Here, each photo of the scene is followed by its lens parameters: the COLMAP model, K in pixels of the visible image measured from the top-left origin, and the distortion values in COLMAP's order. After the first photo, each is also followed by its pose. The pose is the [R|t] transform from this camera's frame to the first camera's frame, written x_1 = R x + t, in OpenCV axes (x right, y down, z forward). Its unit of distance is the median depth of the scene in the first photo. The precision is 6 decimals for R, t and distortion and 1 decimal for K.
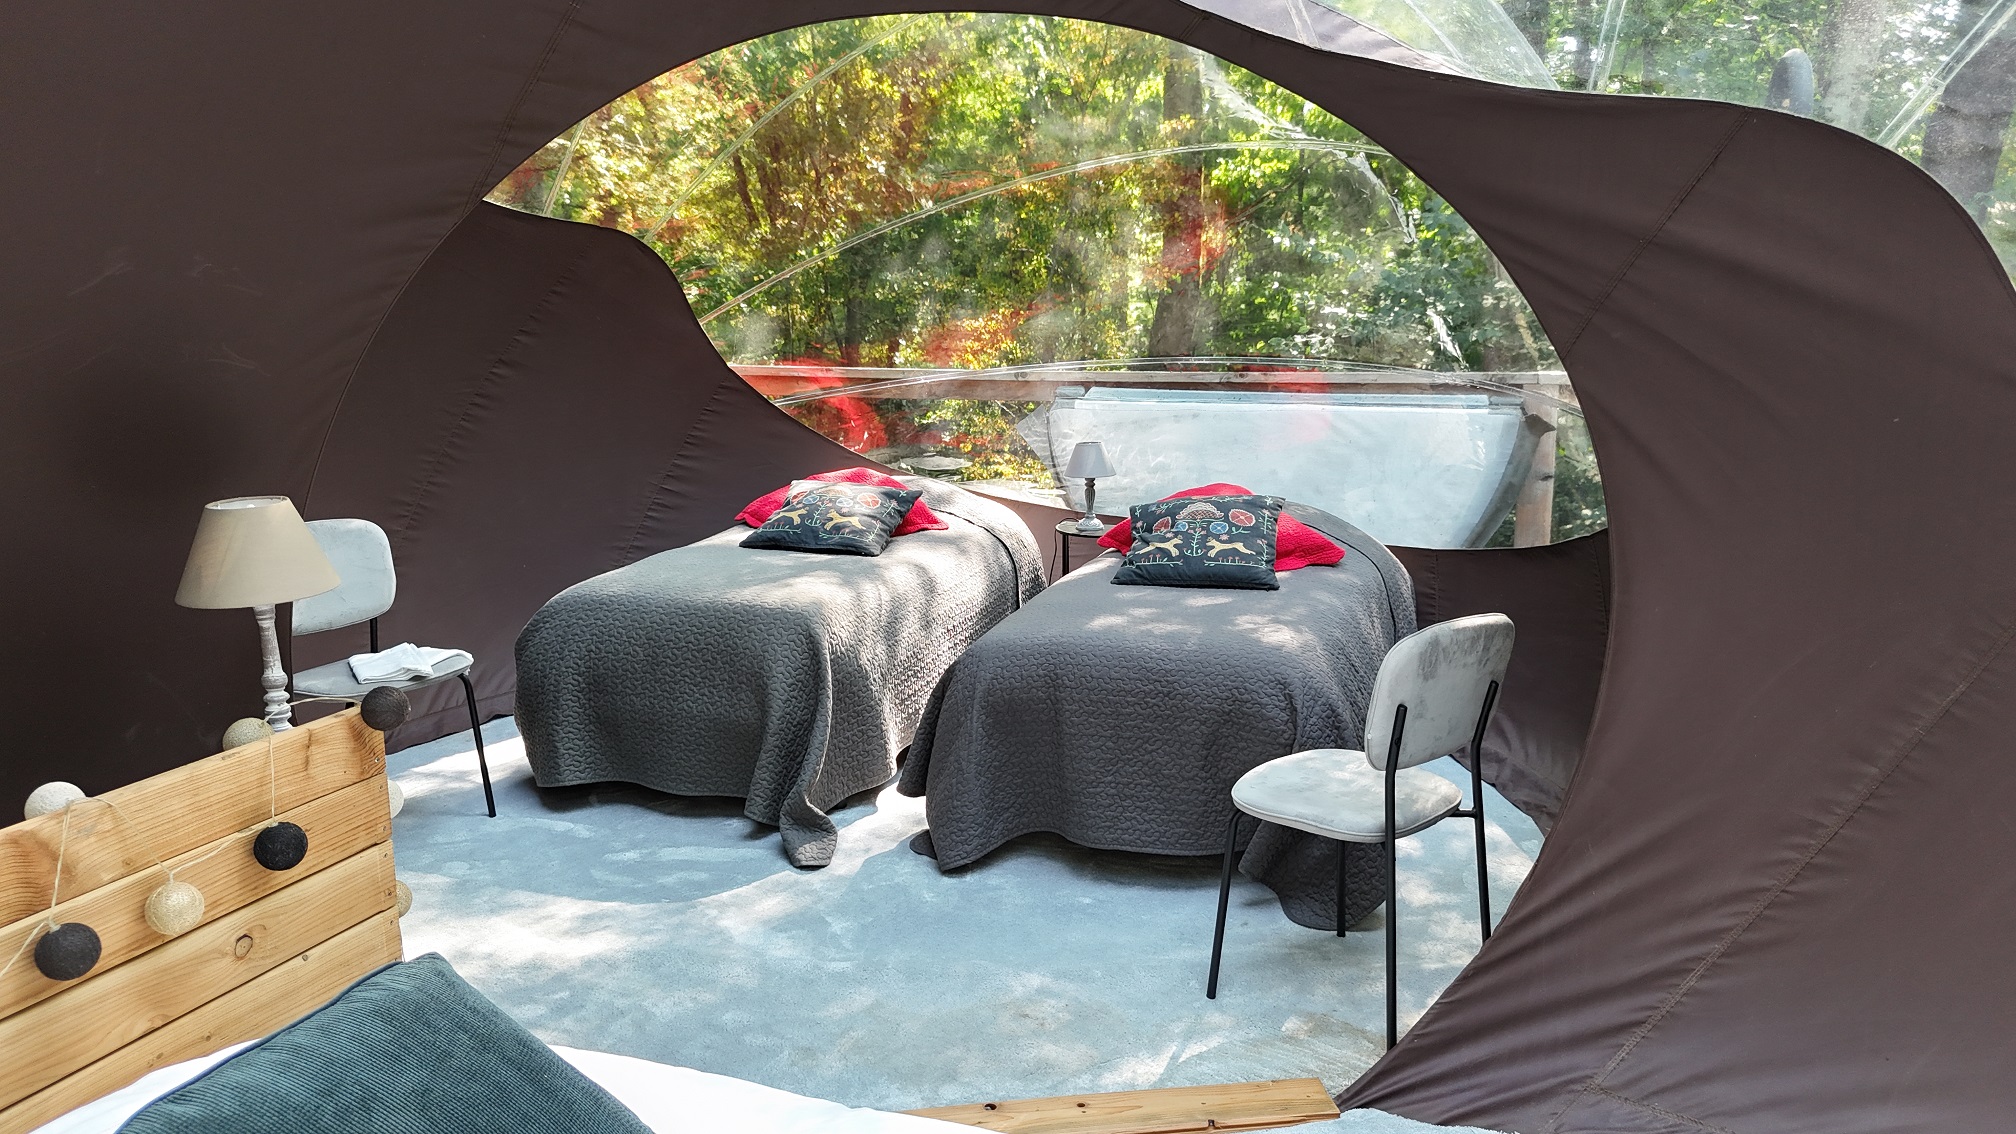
lens RADIAL K [[1441.0, 0, 1008.0], [0, 1441.0, 567.0], [0, 0, 1]] dist [0.066858, -0.123299]
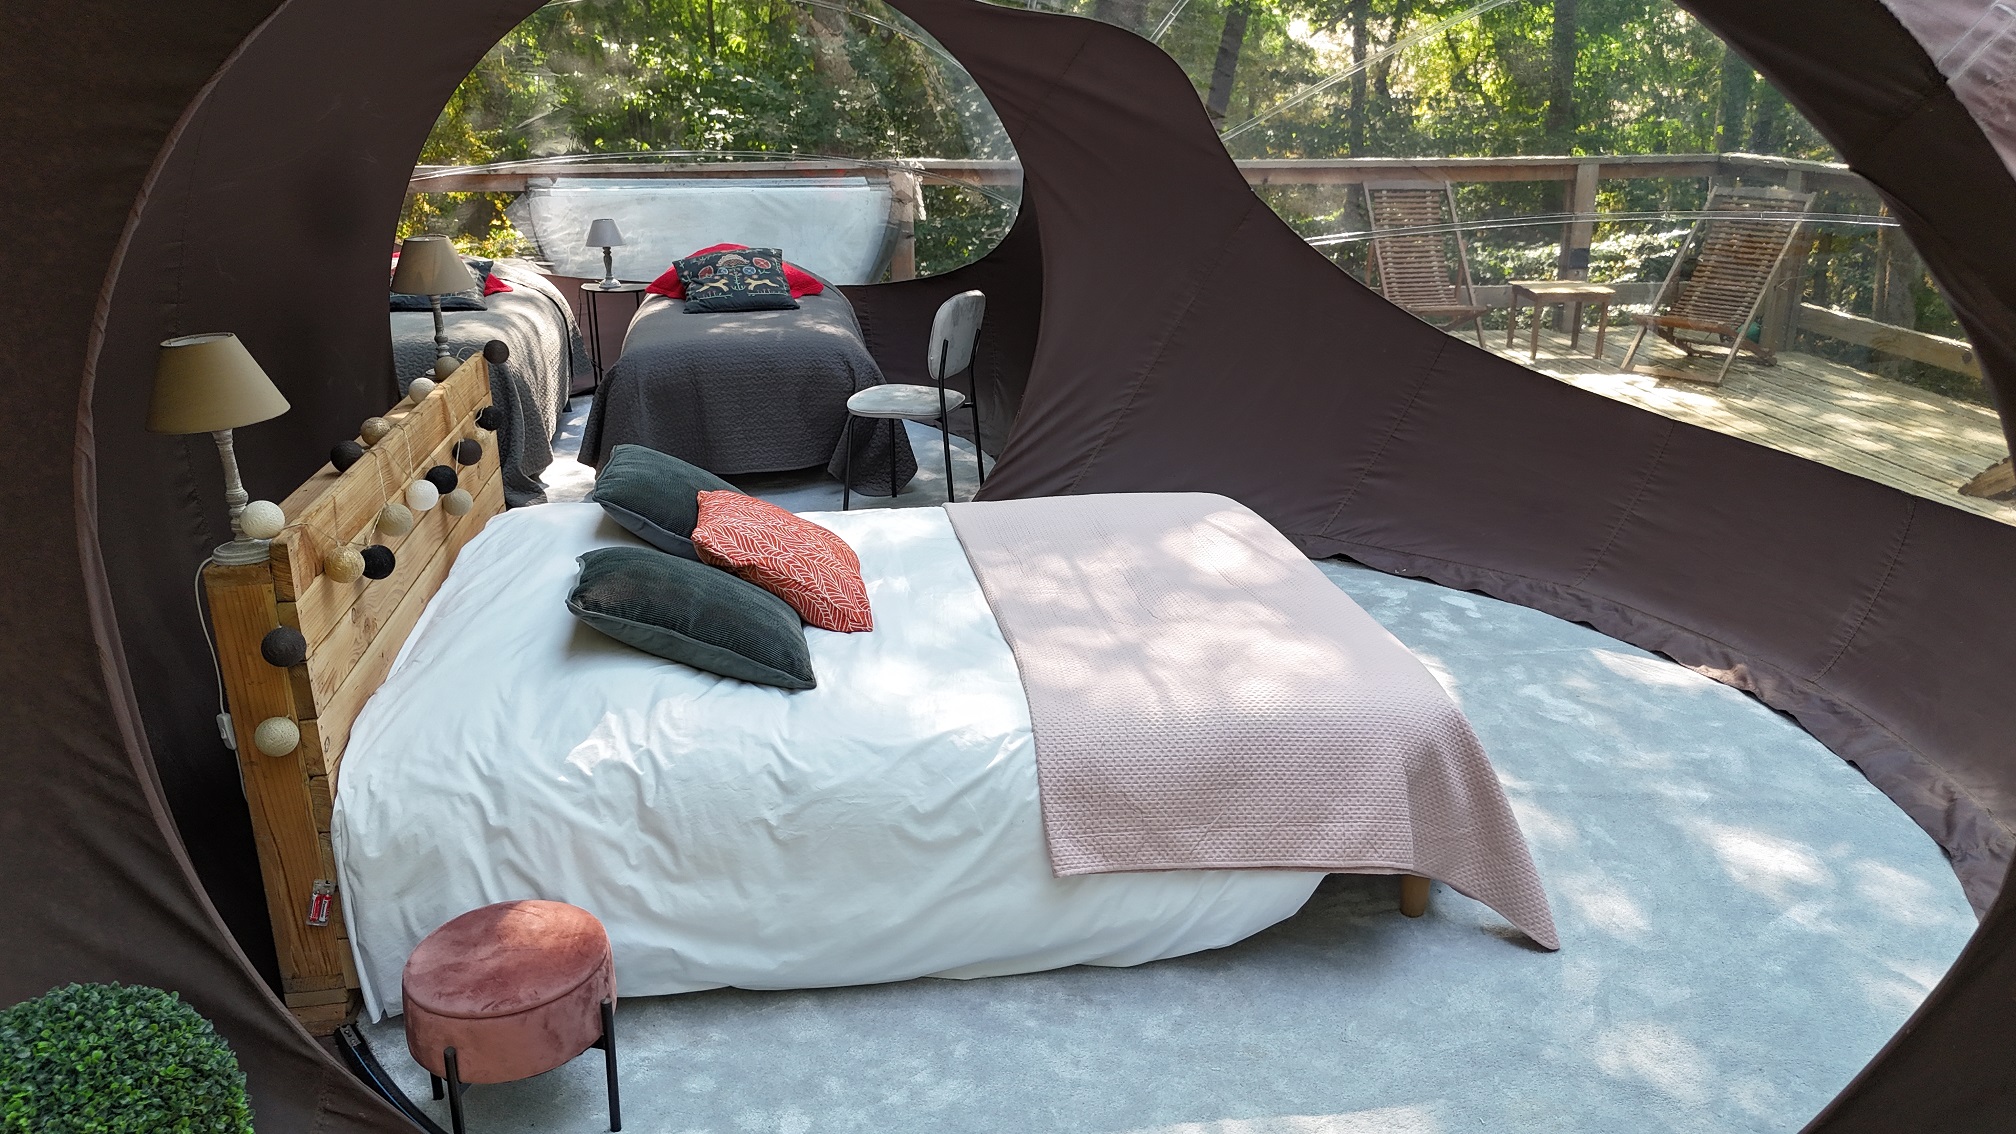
lens RADIAL K [[1441.0, 0, 1008.0], [0, 1441.0, 567.0], [0, 0, 1]] dist [0.066858, -0.123299]
pose [[0.868747, -0.152884, 0.471068, -0.362373], [0.089270, 0.983921, 0.154697, 0.064882], [-0.487144, -0.092341, 0.868426, -0.425842]]
